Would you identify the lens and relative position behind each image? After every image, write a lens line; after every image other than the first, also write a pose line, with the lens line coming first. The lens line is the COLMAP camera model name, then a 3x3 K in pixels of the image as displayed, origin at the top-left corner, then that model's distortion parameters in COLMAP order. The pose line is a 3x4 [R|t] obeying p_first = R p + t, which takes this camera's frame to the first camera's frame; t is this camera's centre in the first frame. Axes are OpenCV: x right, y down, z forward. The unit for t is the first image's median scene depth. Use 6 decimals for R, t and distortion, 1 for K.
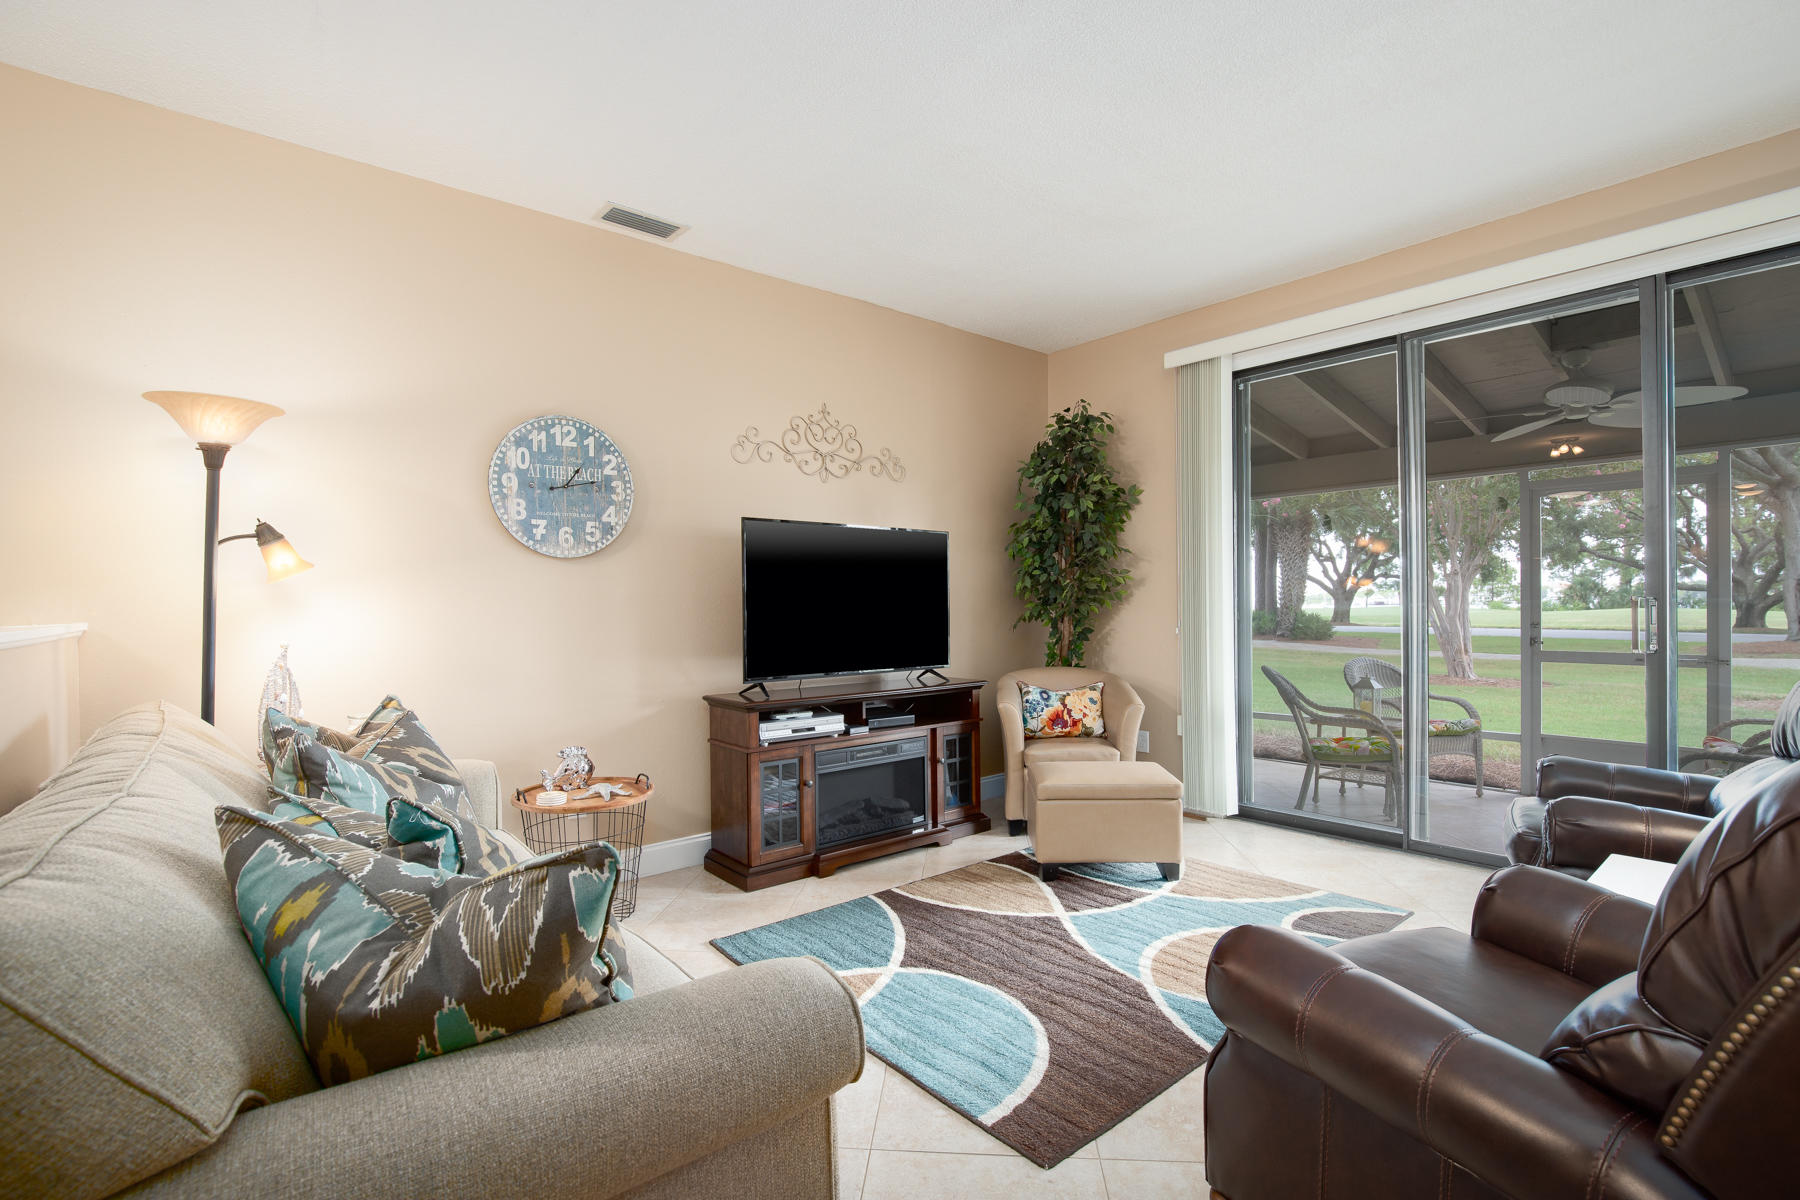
lens RADIAL K [[823.2, 0, 926.5], [0, 823.2, 604.6], [0, 0, 1]] dist [-0.026170, 0.001644]
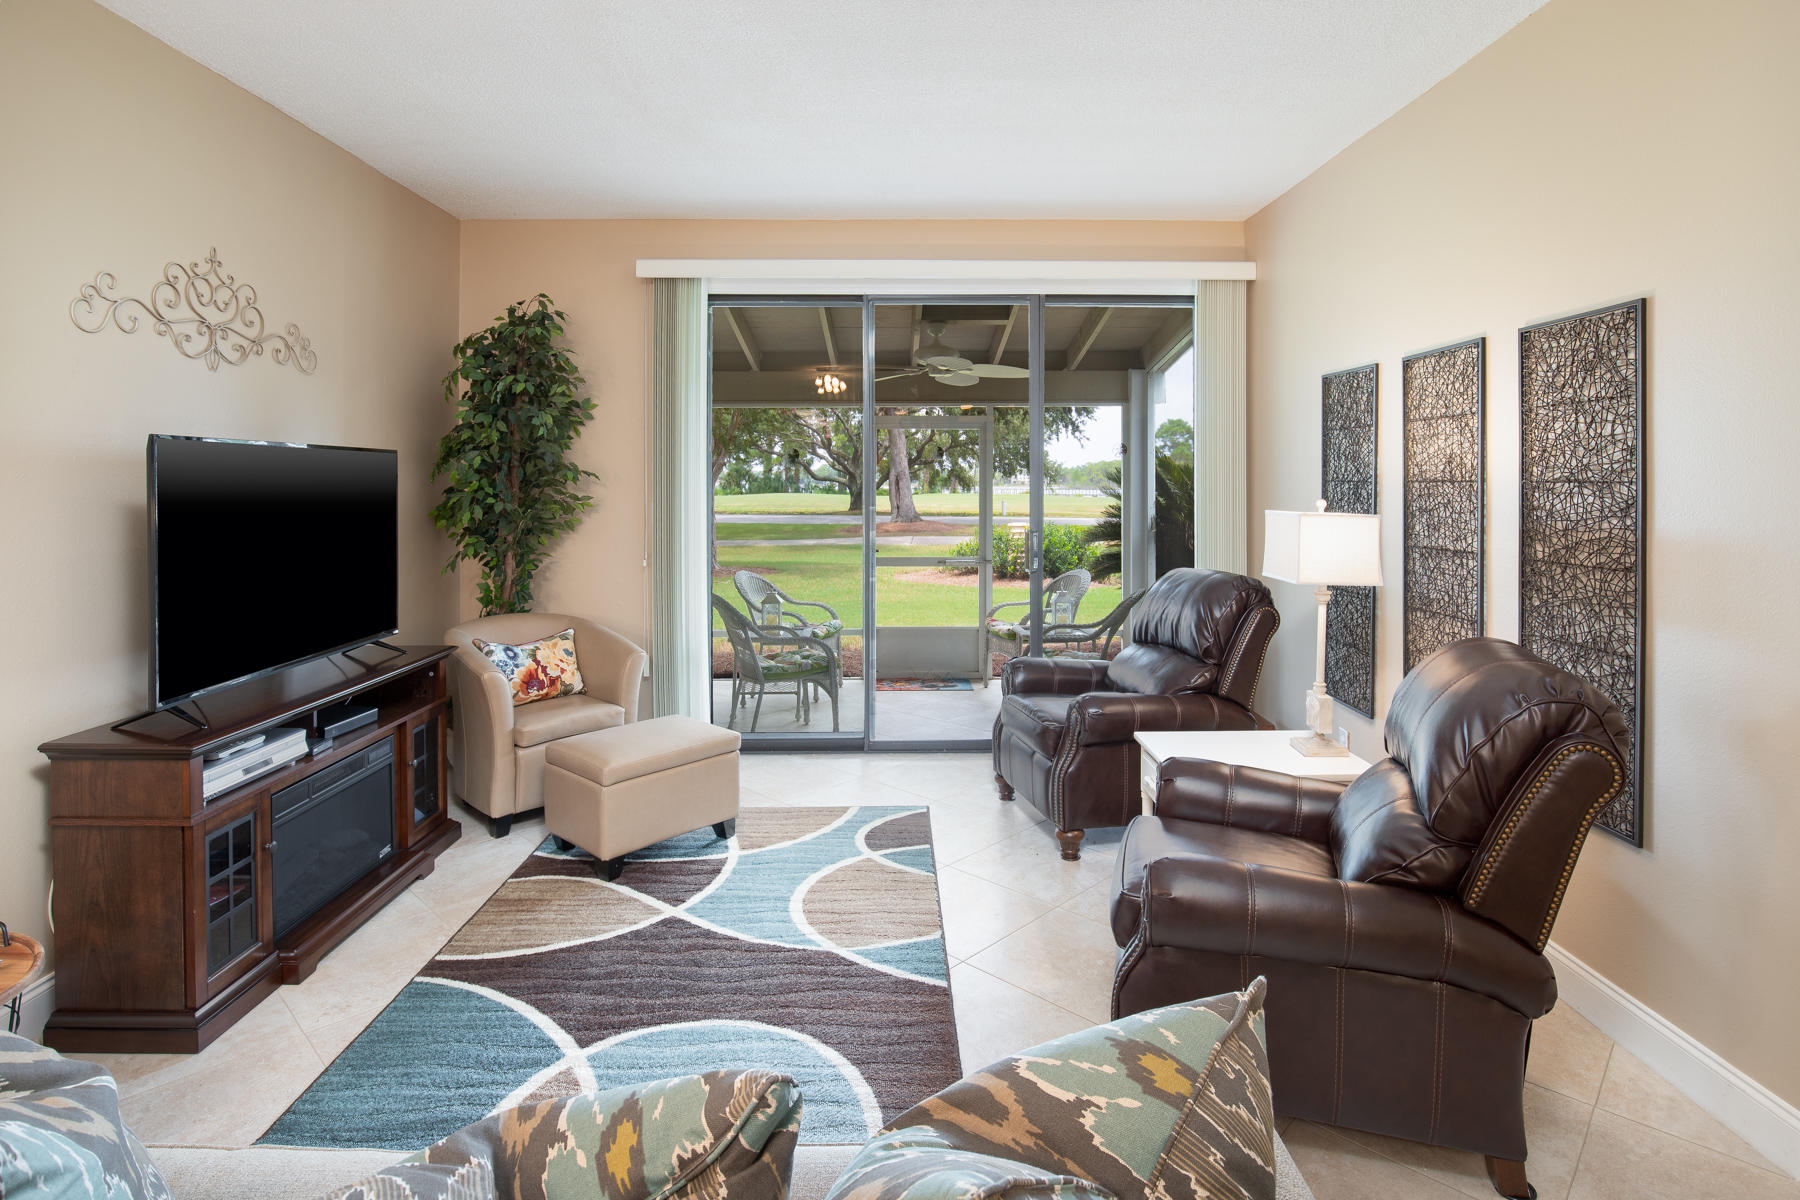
lens RADIAL K [[907.4, 0, 900.0], [0, 907.4, 481.2], [0, 0, 1]] dist [-0.018358, 0.000904]
pose [[0.646179, 0.008489, 0.763139, -0.377557], [-0.004049, 0.999962, -0.007695, -0.070736], [-0.763175, 0.001882, 0.646189, 0.162921]]
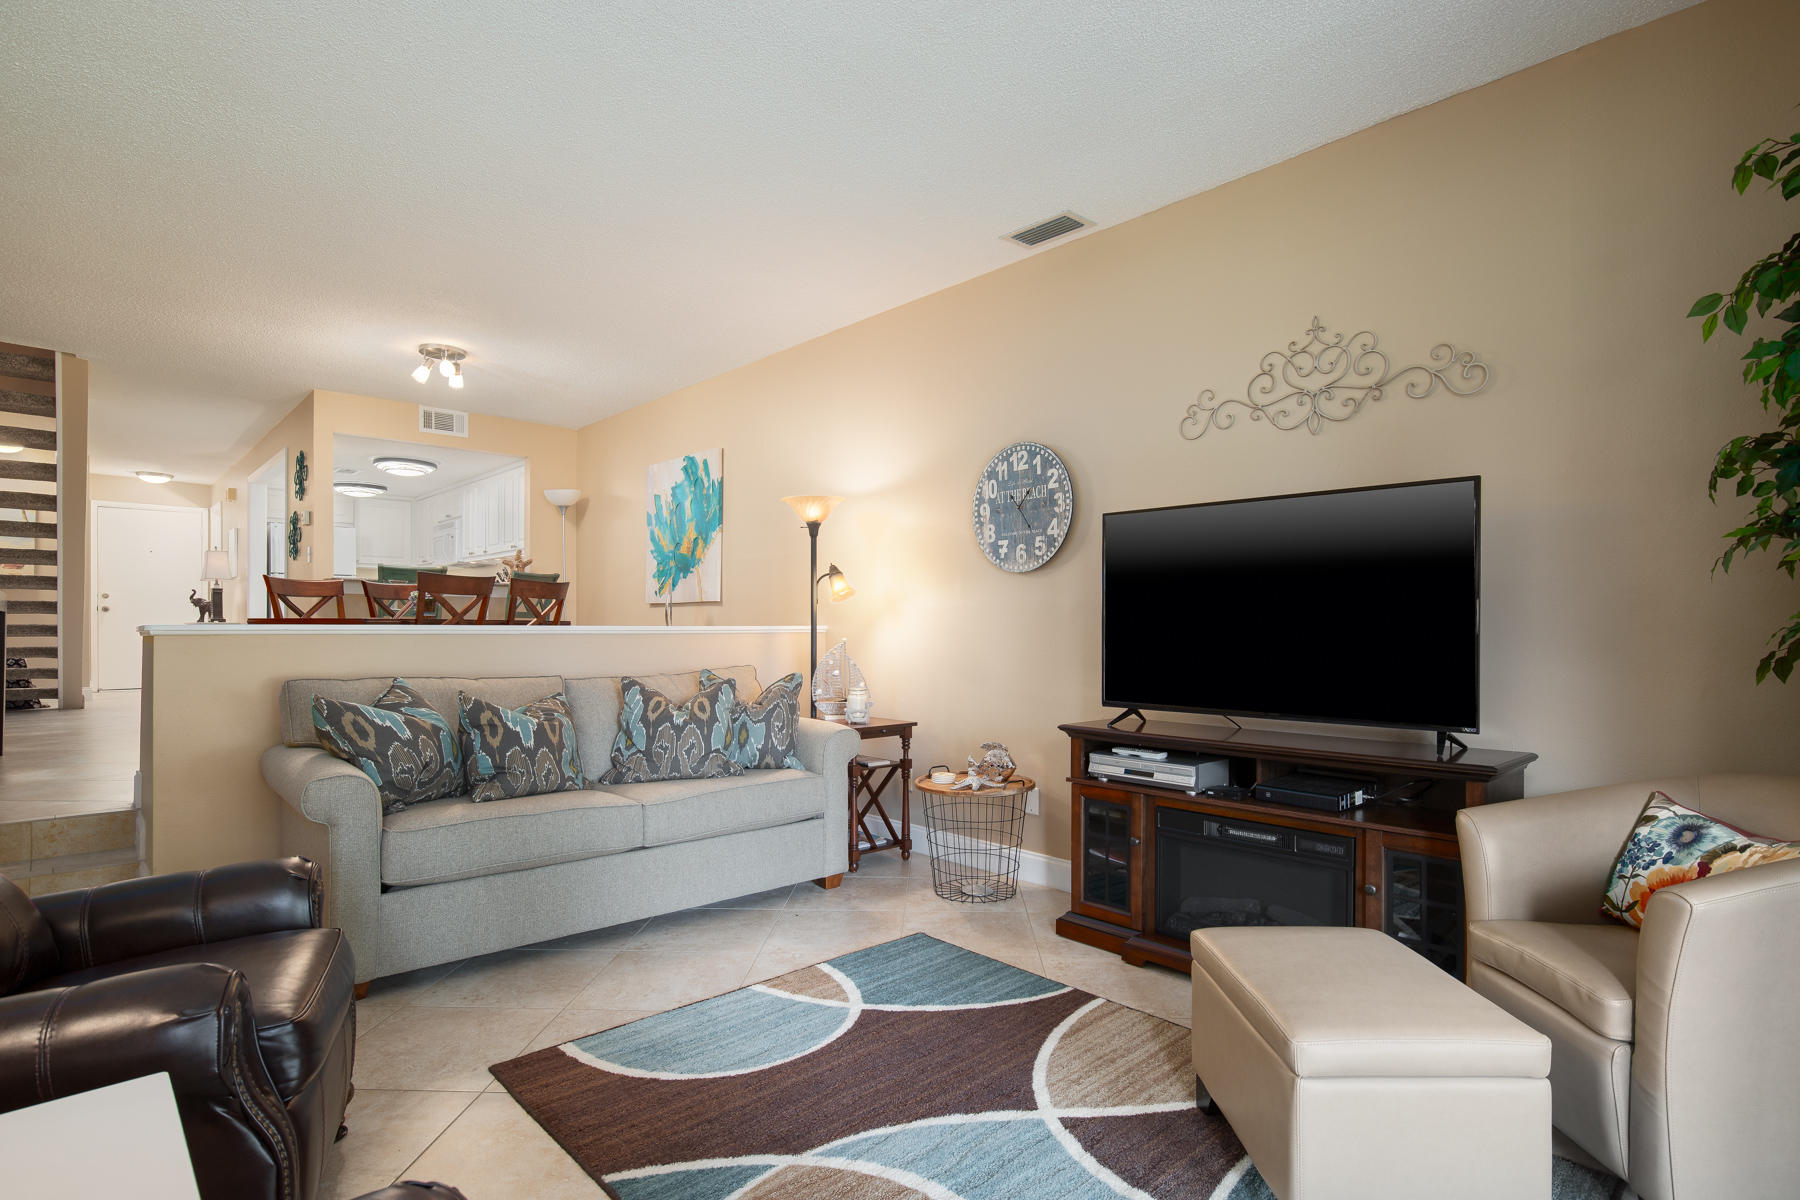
lens RADIAL K [[922.6, 0, 898.1], [0, 922.6, 634.1], [0, 0, 1]] dist [-0.011402, 0.000374]
pose [[0.029275, 0.015628, -0.999449, 0.754275], [-0.004088, 0.999871, 0.015515, 0.006271], [0.999563, 0.003632, 0.029335, 0.769374]]
